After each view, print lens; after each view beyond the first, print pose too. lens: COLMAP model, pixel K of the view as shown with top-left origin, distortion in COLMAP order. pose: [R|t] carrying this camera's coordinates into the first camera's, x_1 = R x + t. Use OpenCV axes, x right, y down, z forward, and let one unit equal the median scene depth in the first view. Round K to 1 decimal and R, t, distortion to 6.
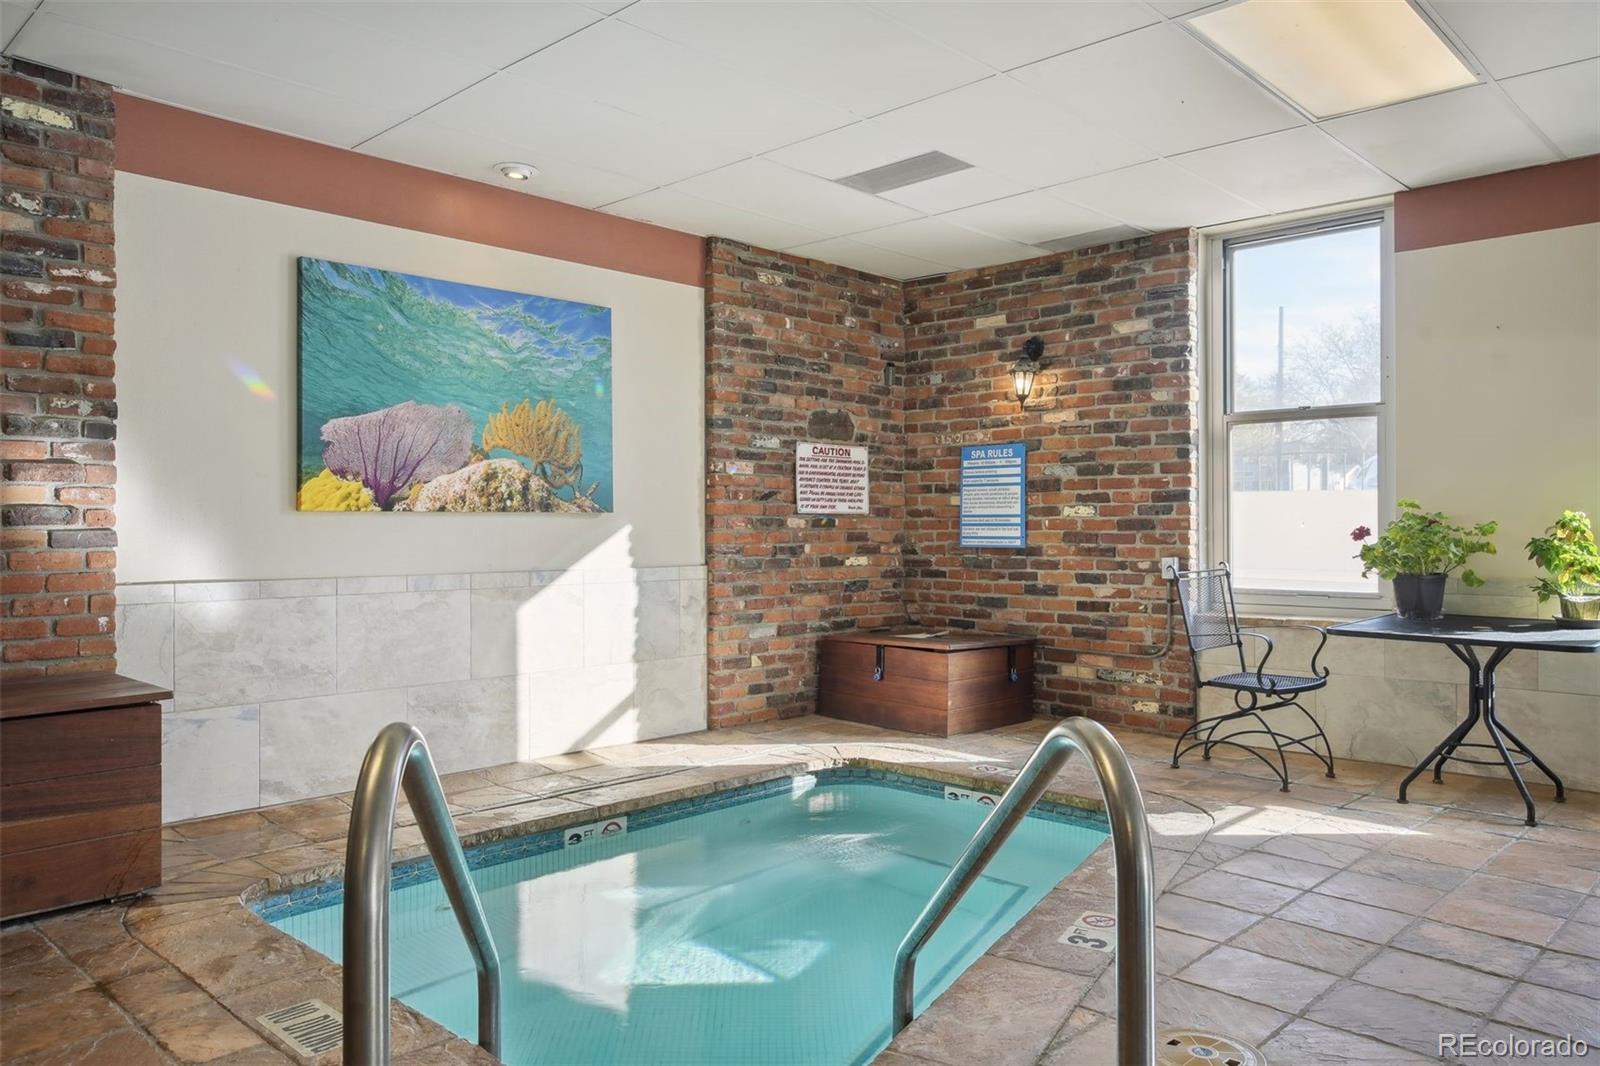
lens RADIAL K [[1129.3, 0, 799.2], [0, 1129.3, 528.1], [0, 0, 1]] dist [0.002274, 0.000949]
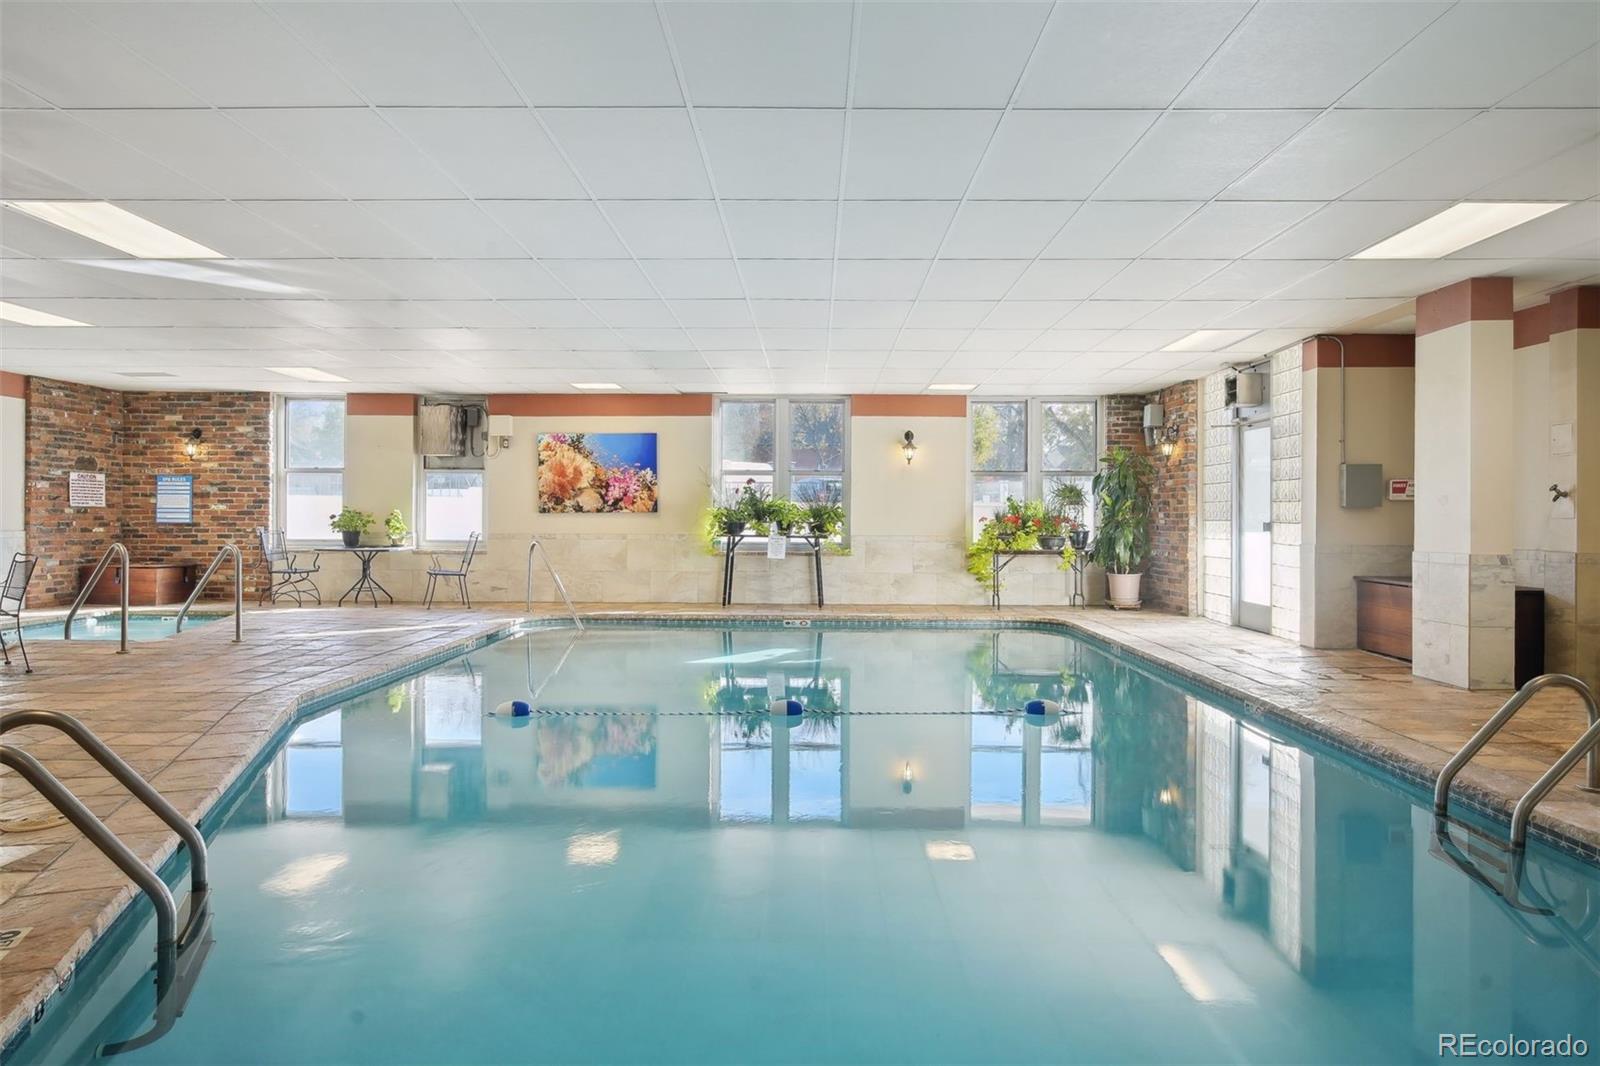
lens RADIAL K [[1072.8, 0, 797.6], [0, 1072.8, 511.5], [0, 0, 1]] dist [-0.002237, 0.001071]
pose [[0.729005, 0.007794, 0.684464, -0.381320], [-0.005127, 0.999969, -0.005926, 0.001411], [-0.684489, 0.000811, 0.729023, -1.375758]]
